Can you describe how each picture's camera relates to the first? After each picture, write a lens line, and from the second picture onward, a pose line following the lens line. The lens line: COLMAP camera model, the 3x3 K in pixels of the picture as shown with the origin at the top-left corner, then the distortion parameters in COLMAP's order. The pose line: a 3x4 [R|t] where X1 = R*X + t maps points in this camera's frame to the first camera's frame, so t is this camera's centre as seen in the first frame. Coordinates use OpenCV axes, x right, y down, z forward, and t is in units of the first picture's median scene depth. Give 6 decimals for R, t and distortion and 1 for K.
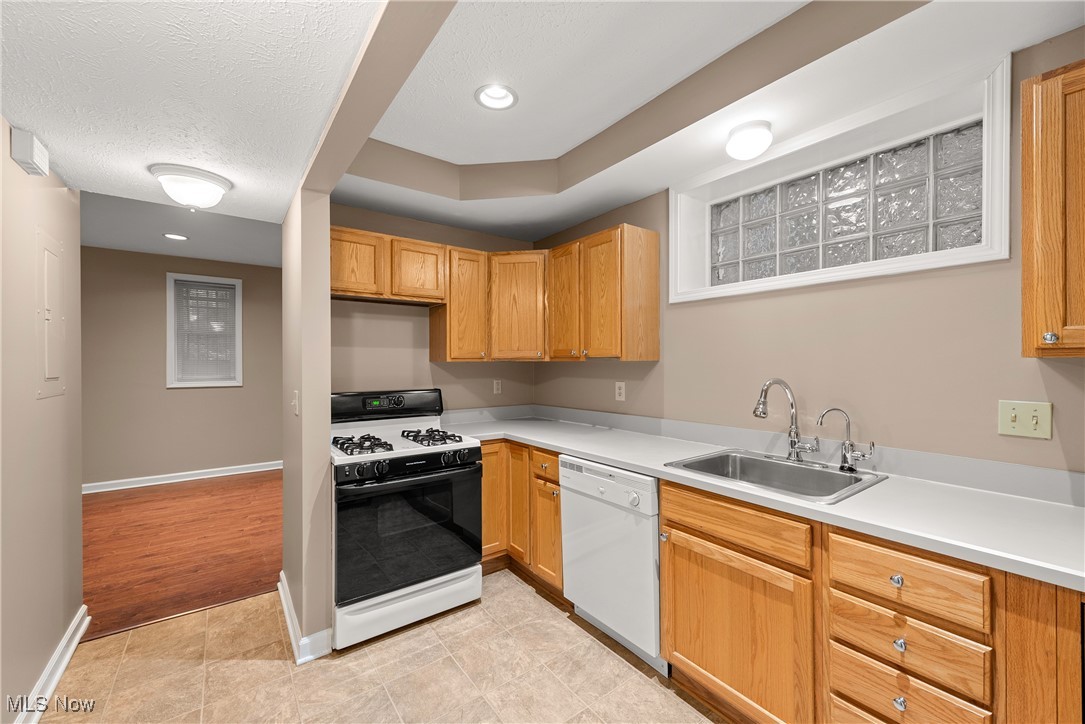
lens RADIAL K [[429.0, 0, 525.9], [0, 429.0, 361.1], [0, 0, 1]] dist [0.013110, -0.001999]
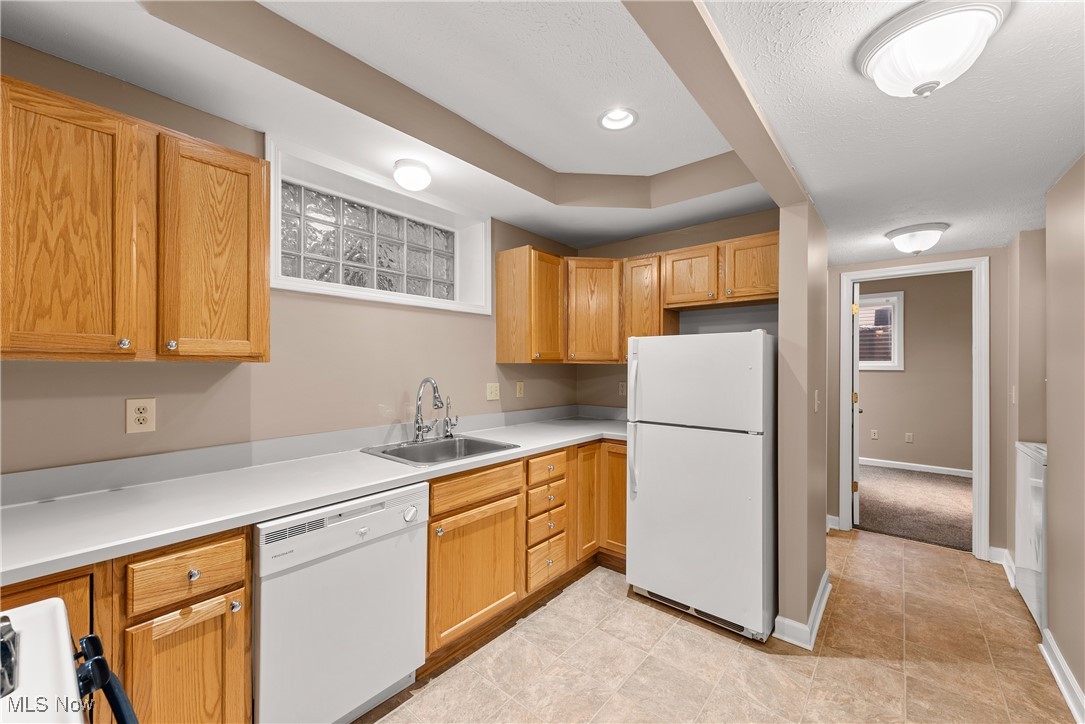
lens RADIAL K [[429.0, 0, 537.9], [0, 429.0, 366.2], [0, 0, 1]] dist [0.013110, -0.001999]
pose [[-0.248383, -0.002941, 0.968657, -0.647952], [-0.003100, 0.999993, 0.002241, 0.003389], [-0.968657, -0.002446, -0.248391, 0.894889]]
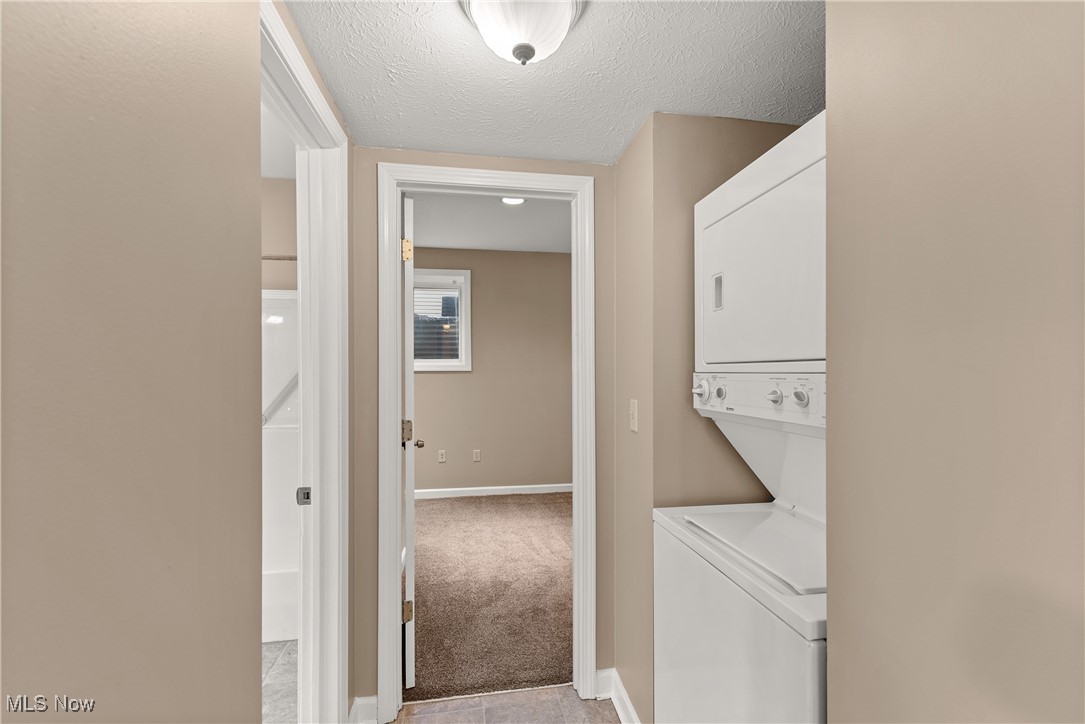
lens RADIAL K [[467.3, 0, 542.2], [0, 467.3, 364.1], [0, 0, 1]] dist [0.009562, -0.000280]
pose [[-0.900614, 0.003308, 0.434607, -0.335078], [0.001988, 0.999992, -0.003492, 0.003133], [-0.434615, -0.002280, -0.900614, 0.484491]]
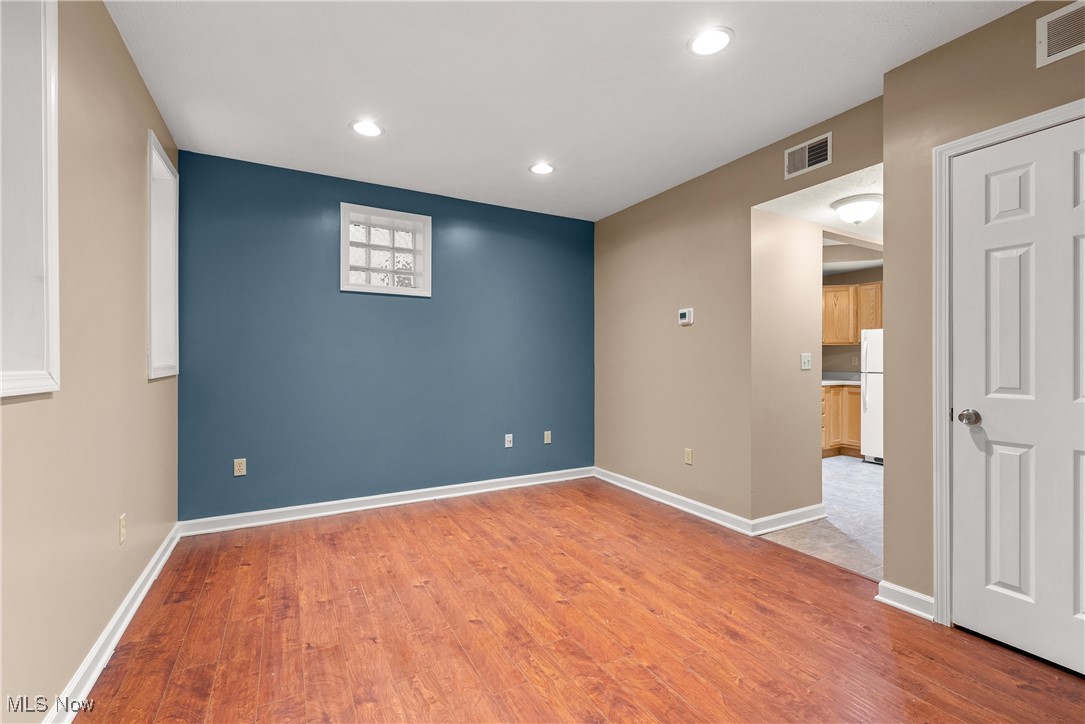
lens RADIAL K [[467.3, 0, 539.0], [0, 467.3, 358.6], [0, 0, 1]] dist [0.009562, -0.000280]
pose [[0.125663, 0.003573, 0.992067, -2.406735], [0.000166, 0.999993, -0.003622, 0.093603], [-0.992073, 0.000620, 0.125661, 1.826738]]
